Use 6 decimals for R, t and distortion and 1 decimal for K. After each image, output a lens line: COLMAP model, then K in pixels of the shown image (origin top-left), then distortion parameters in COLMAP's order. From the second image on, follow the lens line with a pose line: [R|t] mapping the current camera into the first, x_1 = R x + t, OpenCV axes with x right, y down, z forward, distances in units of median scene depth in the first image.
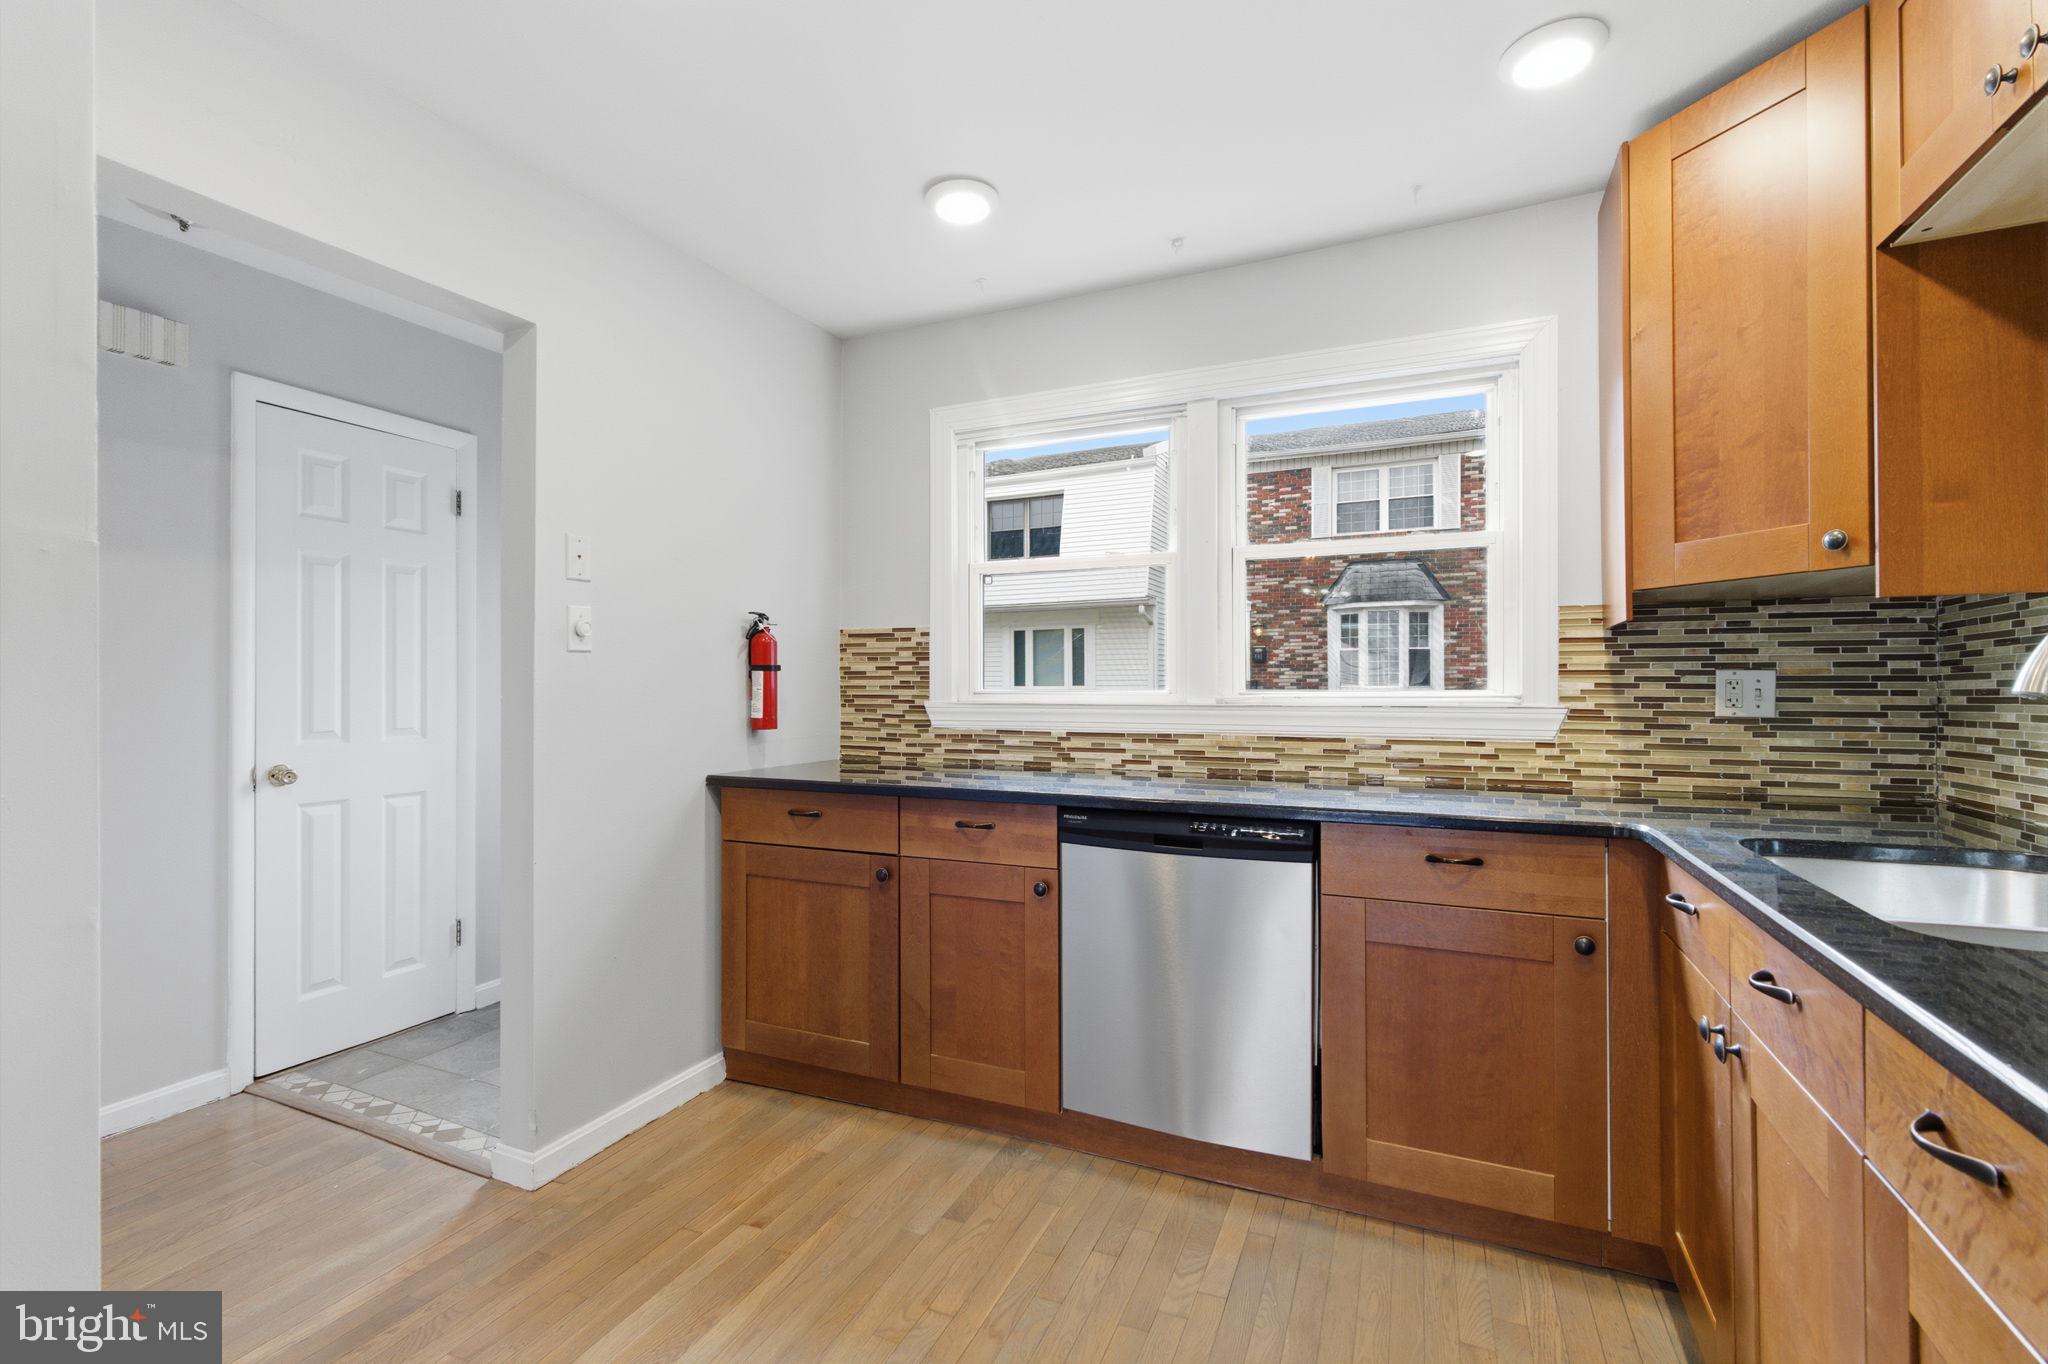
lens RADIAL K [[913.5, 0, 1018.2], [0, 913.5, 687.7], [0, 0, 1]] dist [-0.000048, 0.005335]
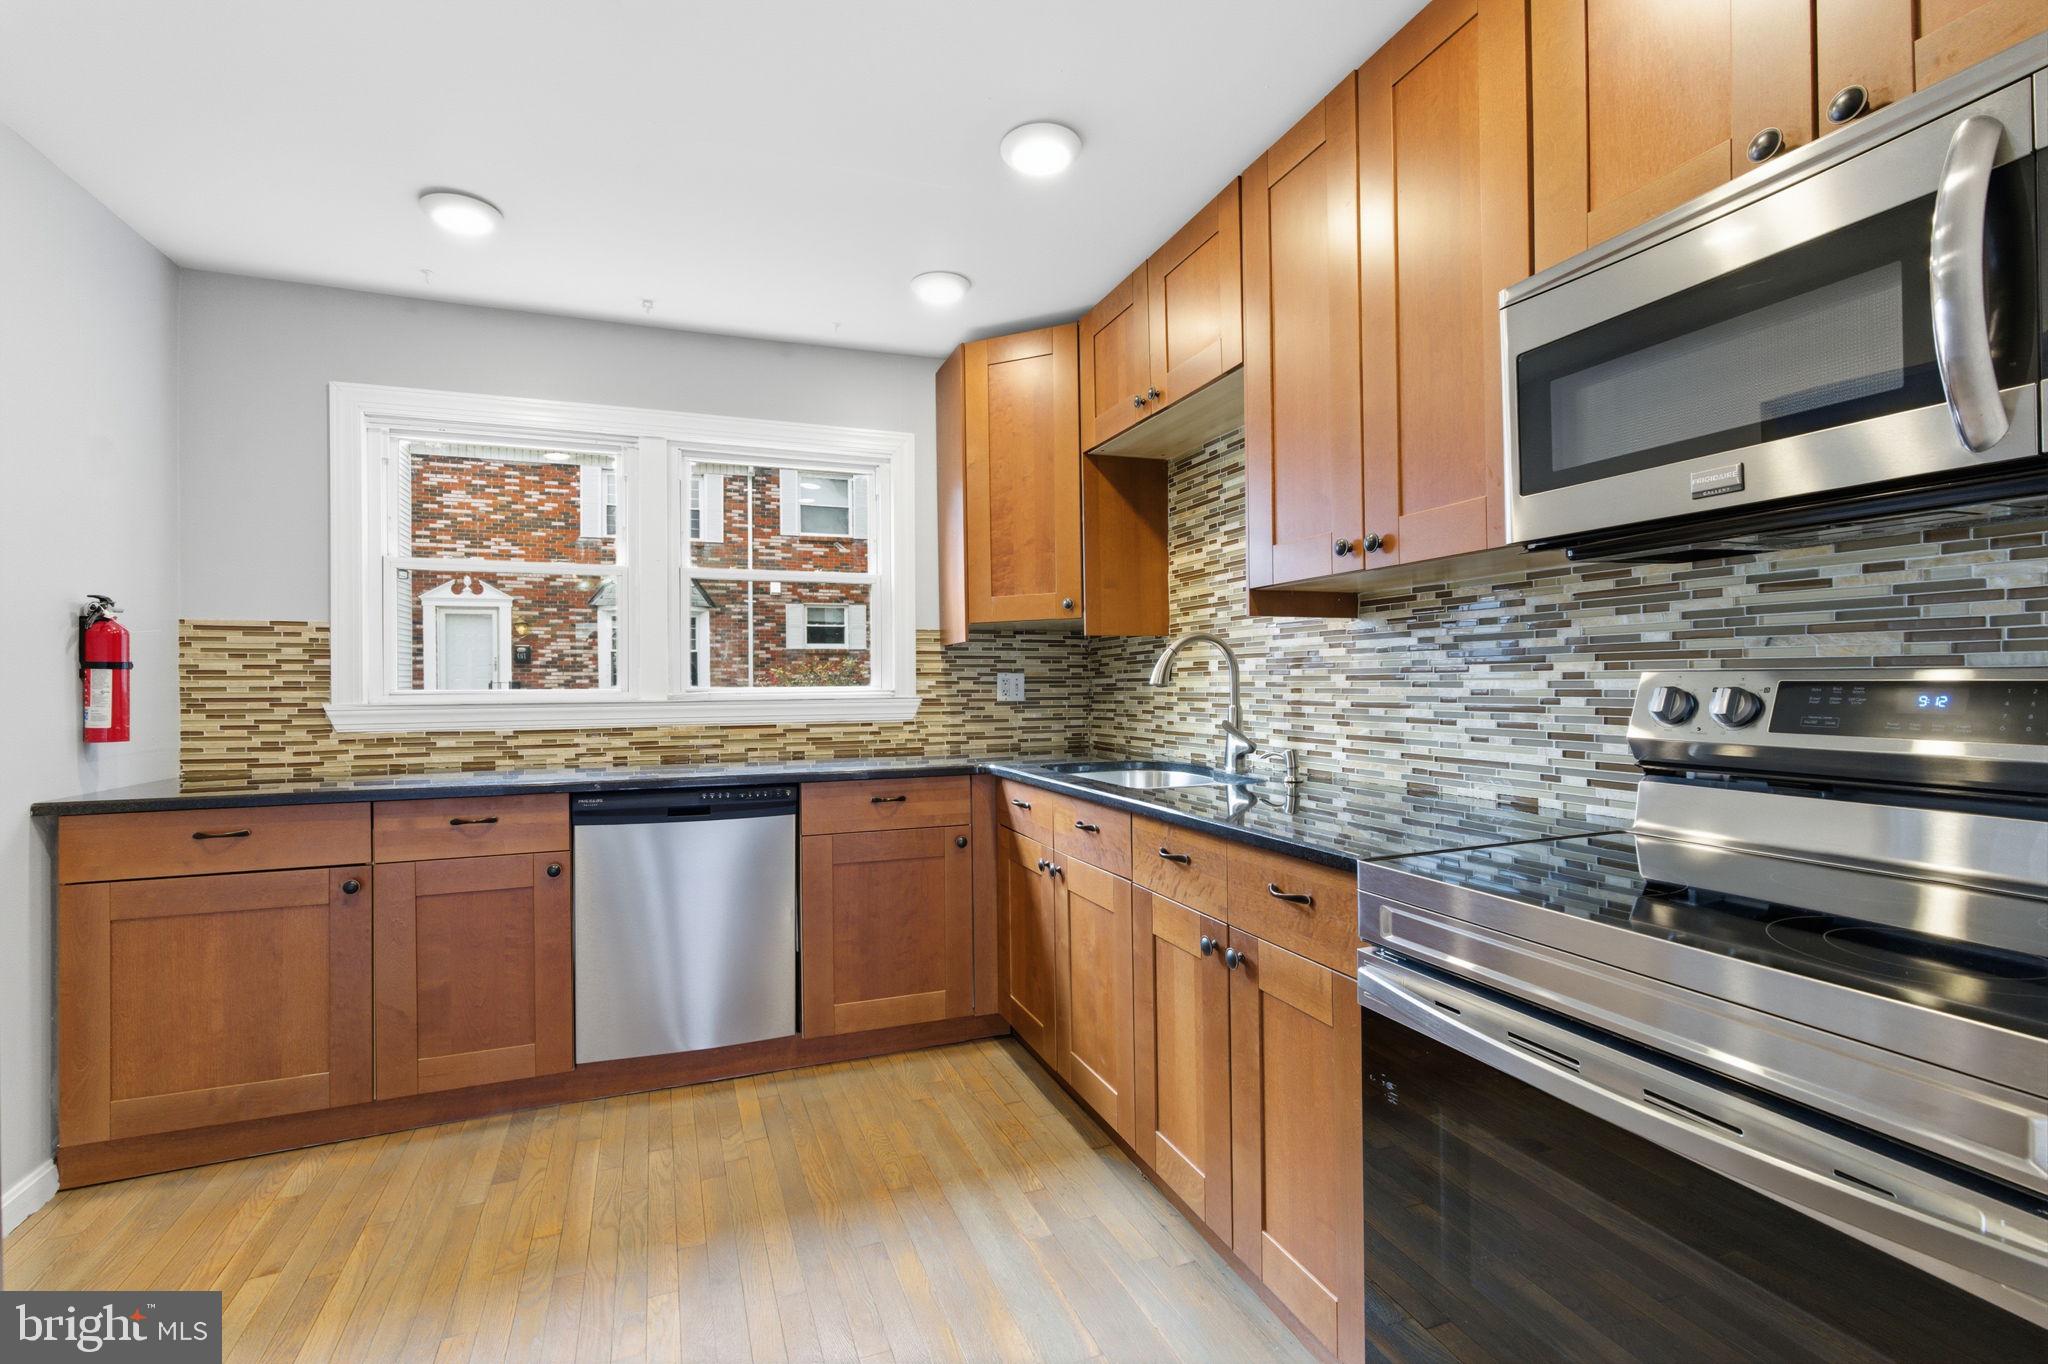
lens RADIAL K [[913.5, 0, 1018.2], [0, 913.5, 687.7], [0, 0, 1]] dist [-0.000048, 0.005335]
pose [[0.702318, -0.007603, 0.711823, -0.347256], [0.008562, 0.999961, 0.002234, 0.003573], [-0.711812, 0.004526, 0.702356, -0.159671]]
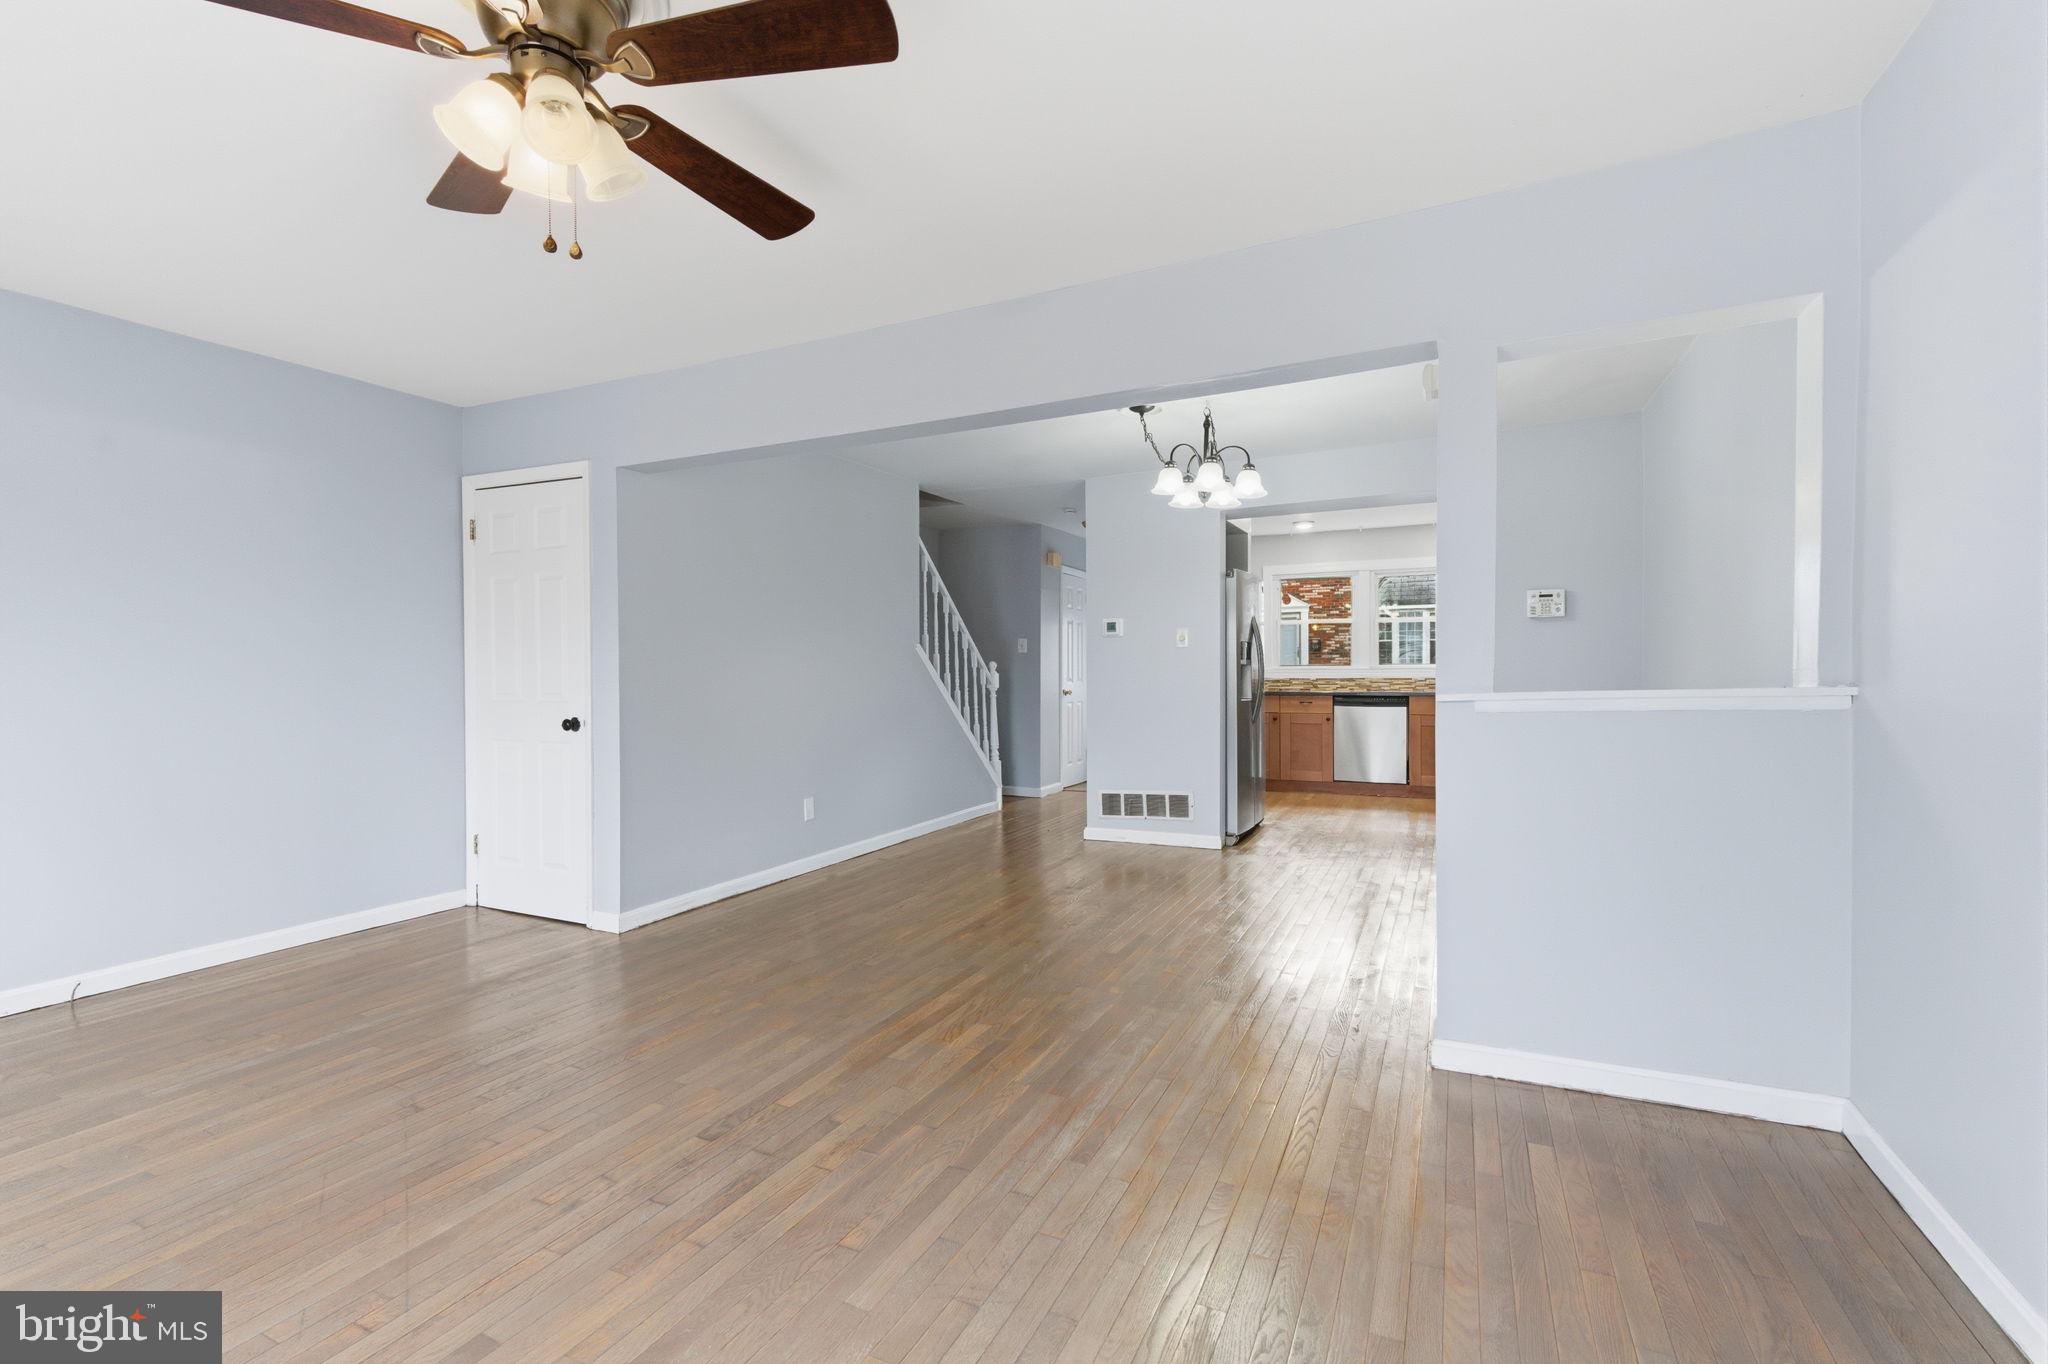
lens RADIAL K [[913.5, 0, 1018.2], [0, 913.5, 687.7], [0, 0, 1]] dist [-0.000048, 0.005335]
pose [[0.999854, -0.001227, -0.017070, -1.071680], [0.001484, 0.999885, 0.015068, 0.040978], [0.017050, -0.015092, 0.999741, -2.464725]]
